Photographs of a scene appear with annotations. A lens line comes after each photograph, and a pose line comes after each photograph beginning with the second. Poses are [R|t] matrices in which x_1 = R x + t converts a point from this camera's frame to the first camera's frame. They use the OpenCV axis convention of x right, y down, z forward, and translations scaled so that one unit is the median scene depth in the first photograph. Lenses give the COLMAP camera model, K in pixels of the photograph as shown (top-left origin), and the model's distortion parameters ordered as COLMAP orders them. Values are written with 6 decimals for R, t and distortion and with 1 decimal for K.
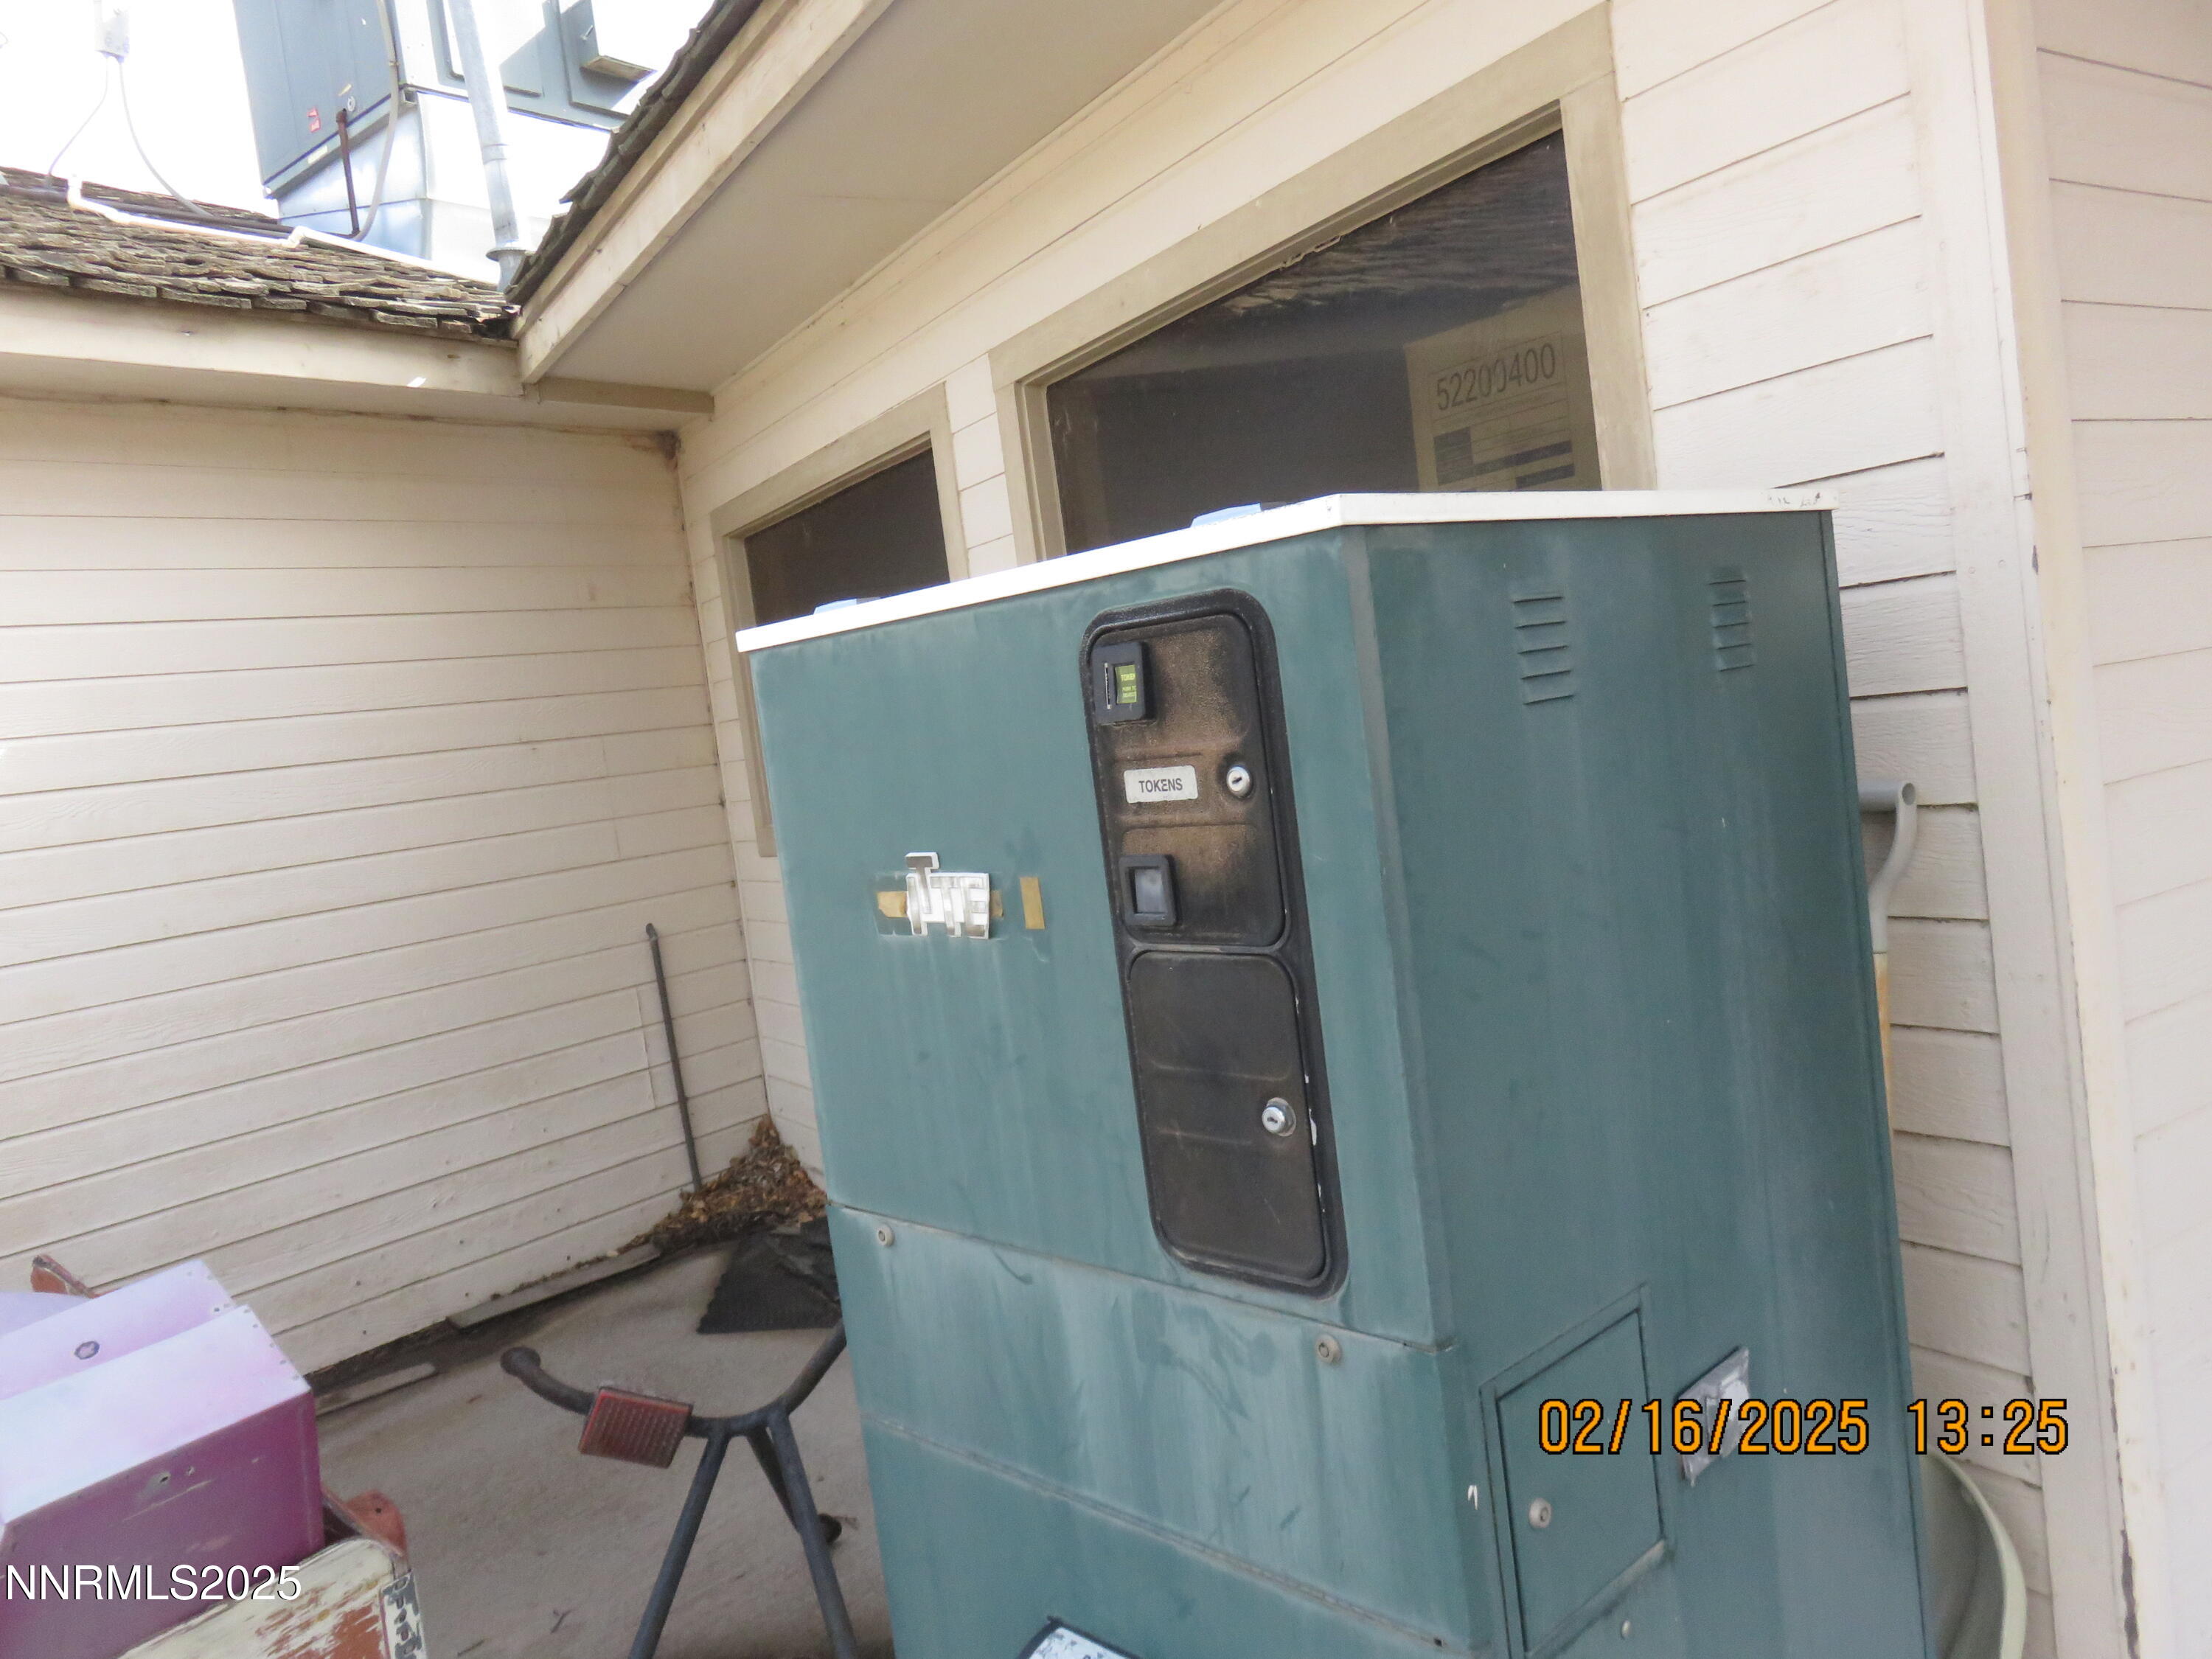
lens RADIAL K [[1677.7, 0, 1113.4], [0, 1677.7, 828.9], [0, 0, 1]] dist [0.001563, -0.004027]
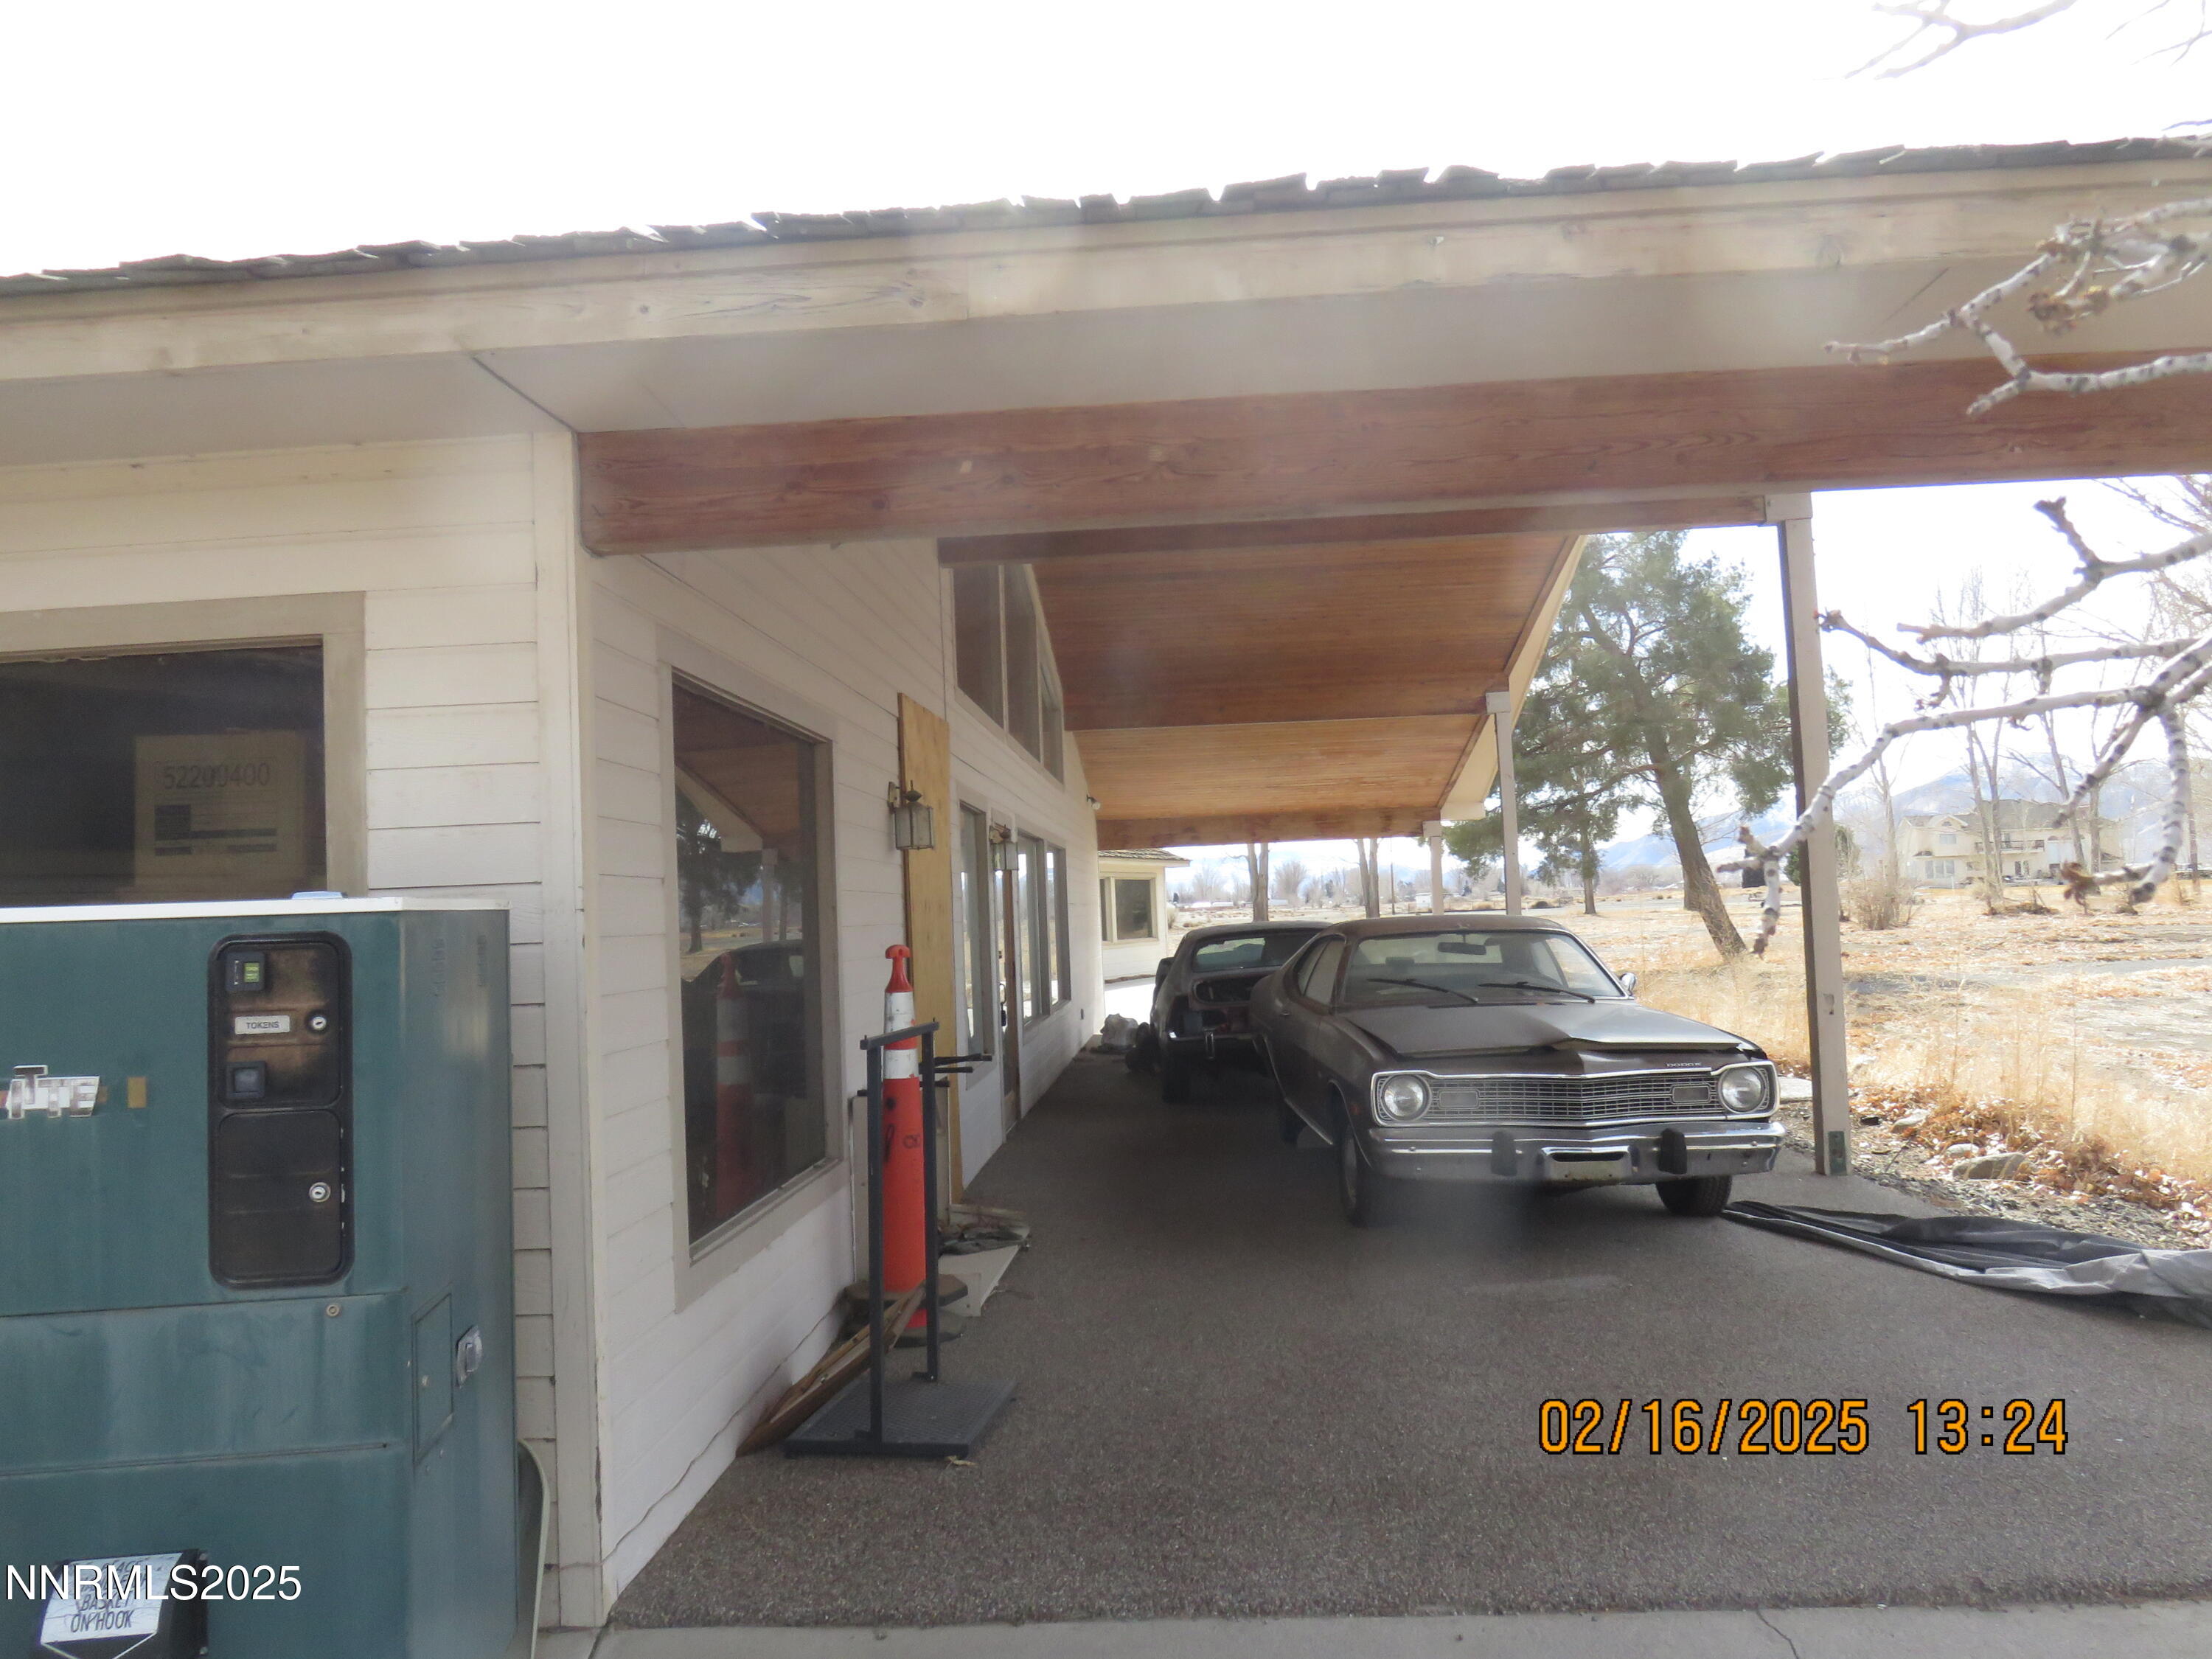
lens RADIAL K [[1677.7, 0, 1105.3], [0, 1677.7, 821.7], [0, 0, 1]] dist [0.001563, -0.004027]
pose [[0.585523, 0.143746, 0.797810, -0.957754], [0.019214, 0.981416, -0.190929, 0.129131], [-0.810428, 0.127122, 0.571879, -0.915344]]
